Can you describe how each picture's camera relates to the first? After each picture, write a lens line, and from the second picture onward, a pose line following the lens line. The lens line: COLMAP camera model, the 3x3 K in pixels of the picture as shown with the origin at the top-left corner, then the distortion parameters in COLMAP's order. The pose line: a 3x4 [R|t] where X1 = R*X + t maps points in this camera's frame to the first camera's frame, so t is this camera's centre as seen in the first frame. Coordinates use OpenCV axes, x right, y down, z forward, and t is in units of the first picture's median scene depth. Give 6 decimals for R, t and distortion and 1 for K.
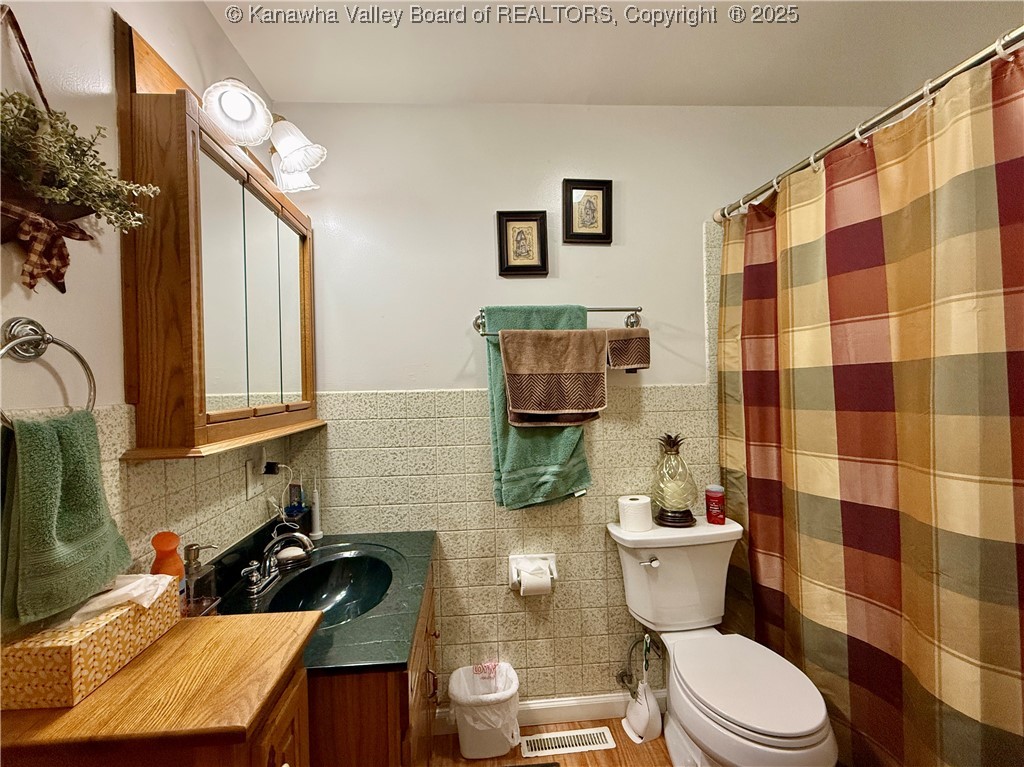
lens RADIAL K [[433.3, 0, 502.4], [0, 433.3, 384.1], [0, 0, 1]] dist [0.000189, 0.000029]
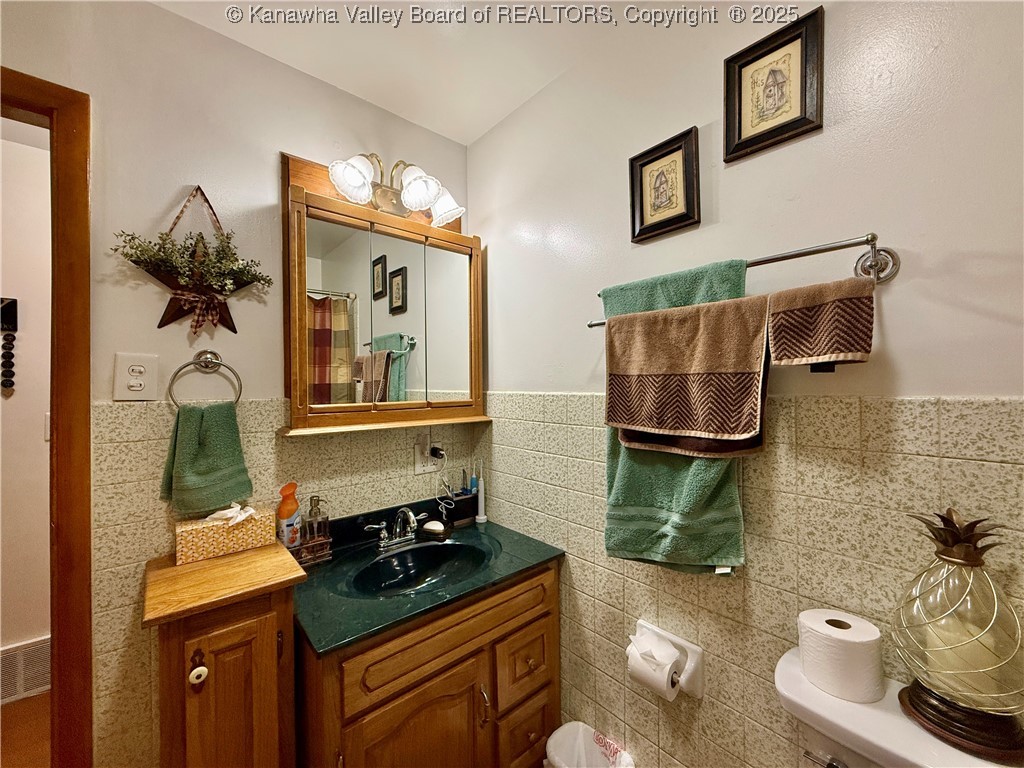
lens RADIAL K [[409.2, 0, 512.0], [0, 409.2, 384.0], [0, 0, 1]] dist [0.000712, -0.000034]
pose [[0.598823, 0.014201, -0.800755, 0.463767], [-0.004913, 0.999889, 0.014059, -0.016398], [0.800866, -0.004485, 0.598827, 0.426586]]
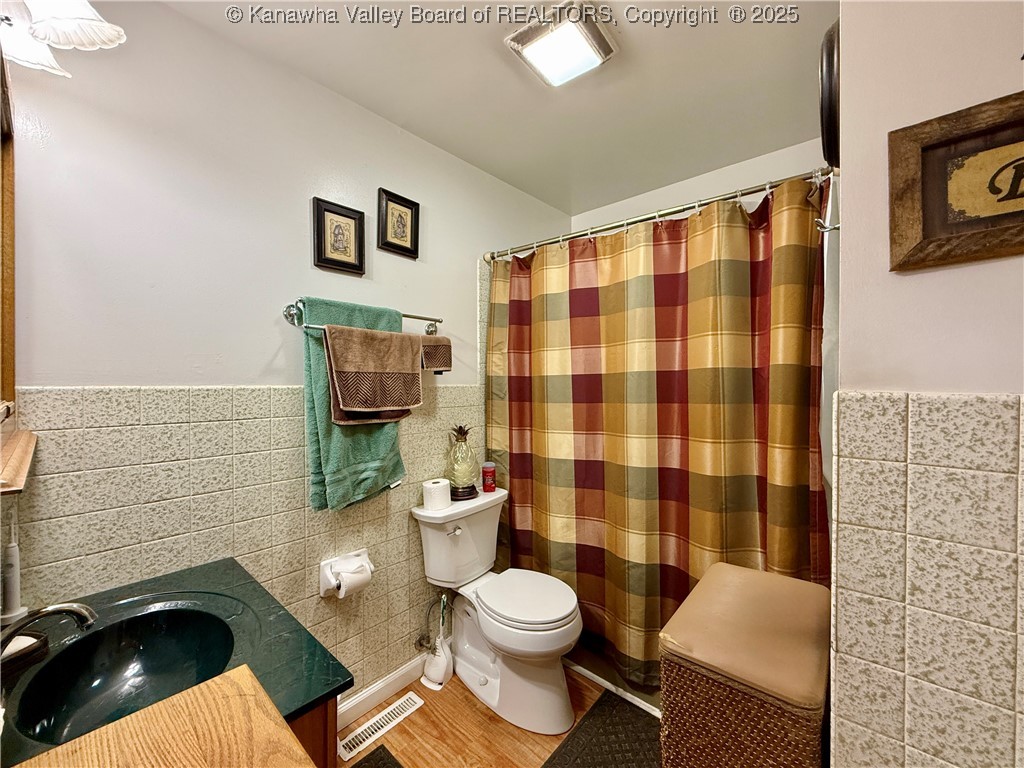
lens RADIAL K [[409.2, 0, 512.0], [0, 409.2, 384.0], [0, 0, 1]] dist [0.000712, -0.000034]
pose [[0.711798, 0.019819, 0.702104, -0.337869], [-0.015843, 0.999801, -0.012160, 0.010421], [-0.702205, -0.002468, 0.711970, 0.073278]]
